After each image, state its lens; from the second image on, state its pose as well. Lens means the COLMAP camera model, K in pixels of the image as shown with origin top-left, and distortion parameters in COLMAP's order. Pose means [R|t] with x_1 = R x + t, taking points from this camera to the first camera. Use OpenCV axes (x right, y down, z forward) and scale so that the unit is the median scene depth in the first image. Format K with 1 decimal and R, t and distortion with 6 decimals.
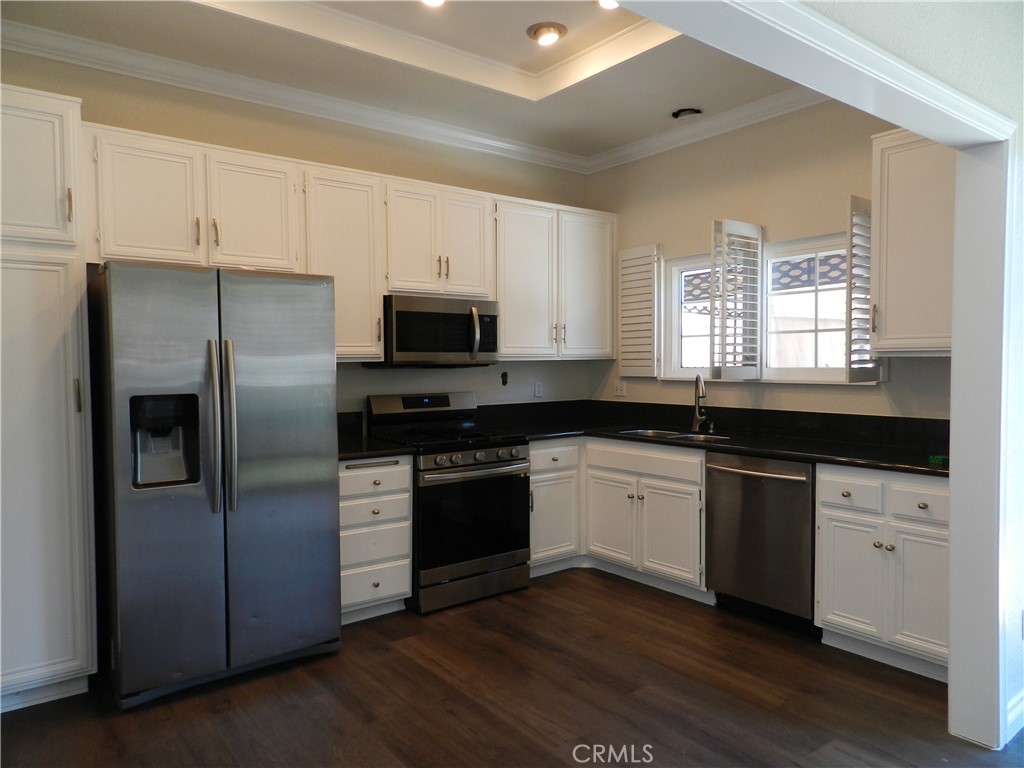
lens RADIAL K [[694.9, 0, 507.7], [0, 694.9, 382.4], [0, 0, 1]] dist [0.021089, -0.002555]
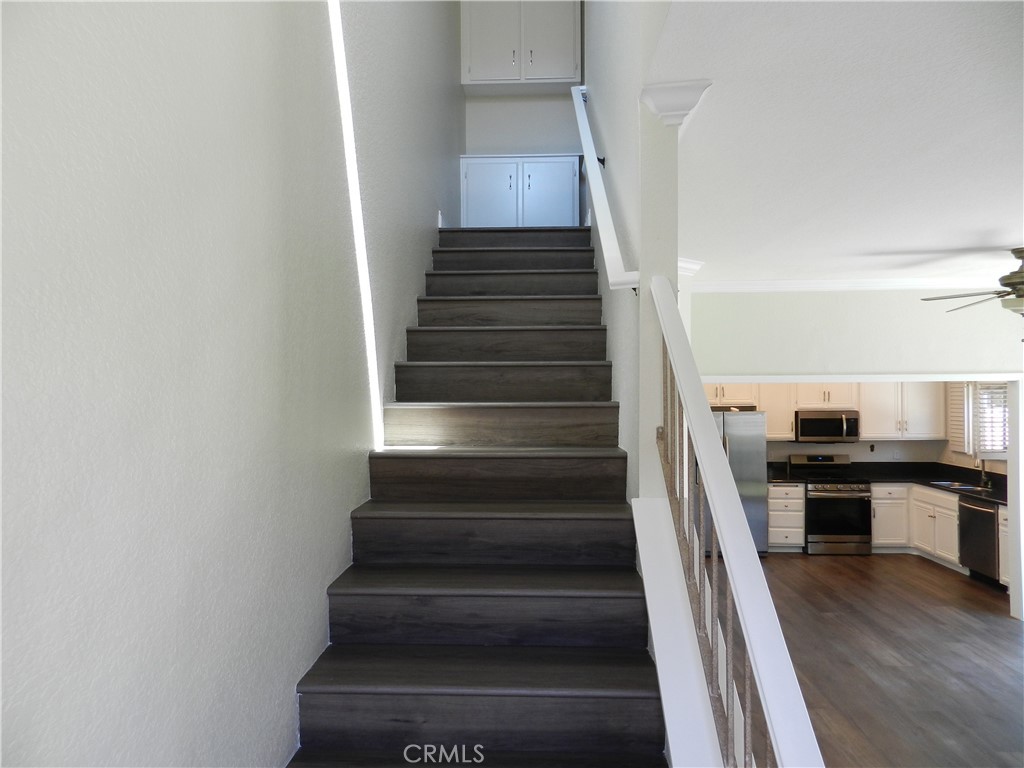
lens RADIAL K [[694.9, 0, 516.2], [0, 694.9, 380.5], [0, 0, 1]] dist [0.021089, -0.002555]
pose [[0.772014, -0.003583, -0.635595, 0.529178], [-0.020456, 0.999326, -0.030480, -0.129432], [0.635276, 0.036533, 0.771421, -1.241750]]
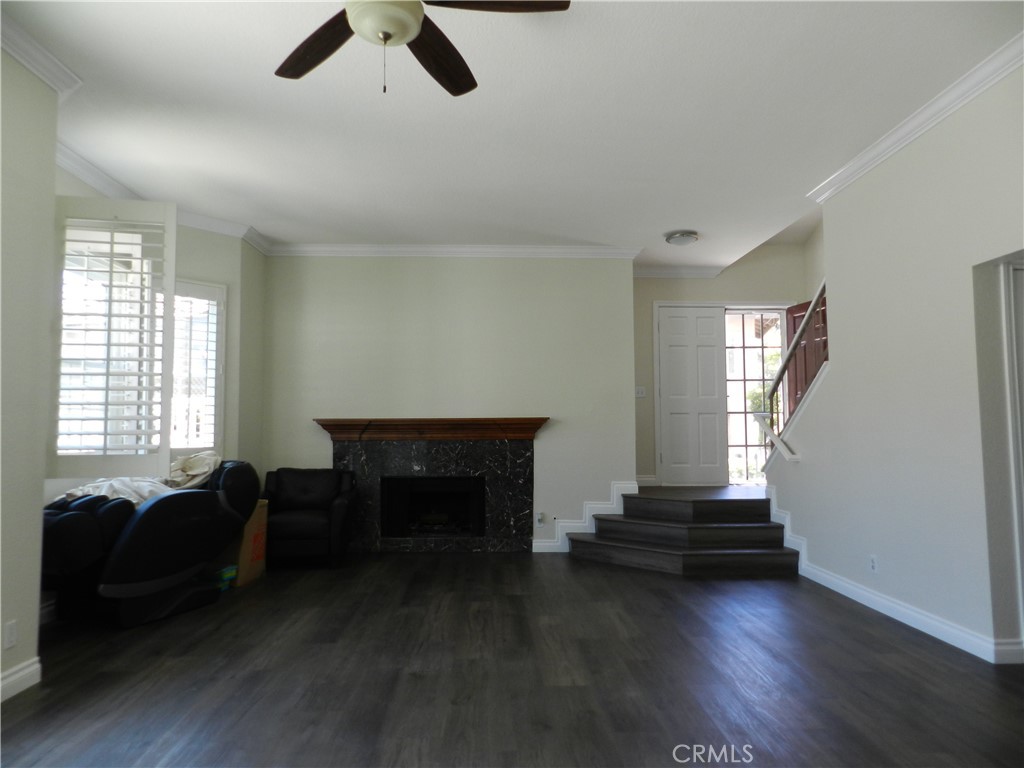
lens RADIAL K [[694.9, 0, 515.8], [0, 694.9, 387.5], [0, 0, 1]] dist [0.021089, -0.002555]
pose [[-0.817256, 0.045296, 0.574492, 0.025187], [0.025093, 0.998758, -0.043050, 0.026947], [-0.575728, -0.020767, -0.817378, 0.614788]]
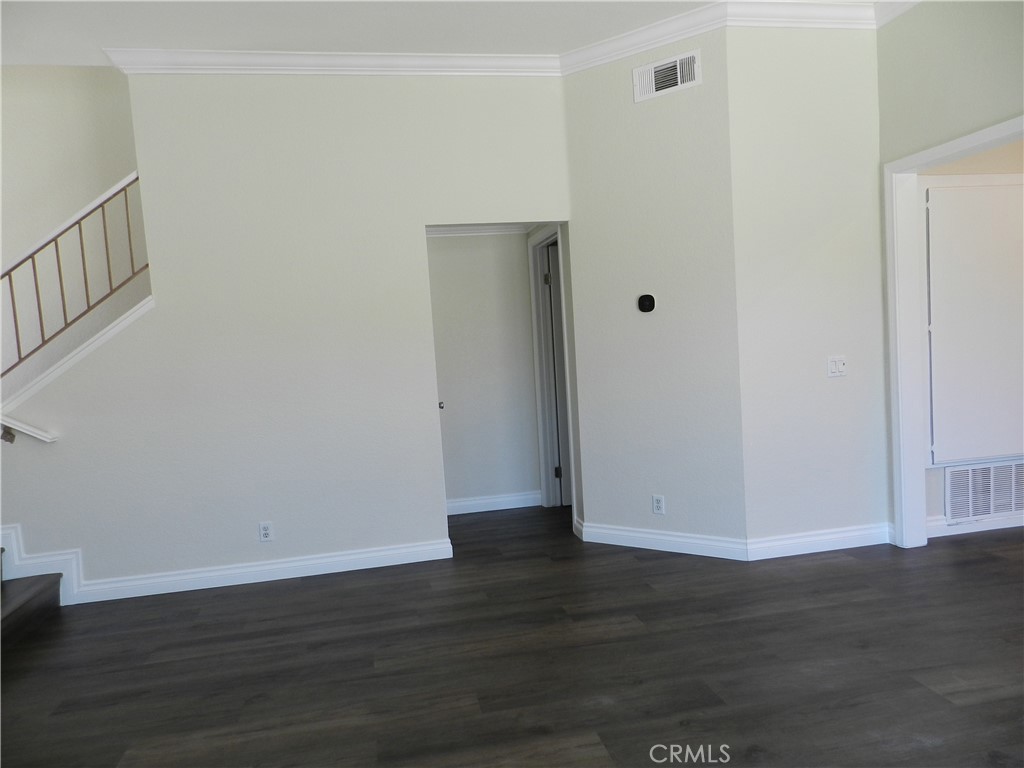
lens RADIAL K [[694.9, 0, 513.0], [0, 694.9, 386.0], [0, 0, 1]] dist [0.021089, -0.002555]
pose [[-0.446664, 0.091668, -0.889993, 0.926508], [0.040868, 0.995790, 0.082054, 0.003482], [0.893768, 0.000278, -0.448530, 0.113721]]
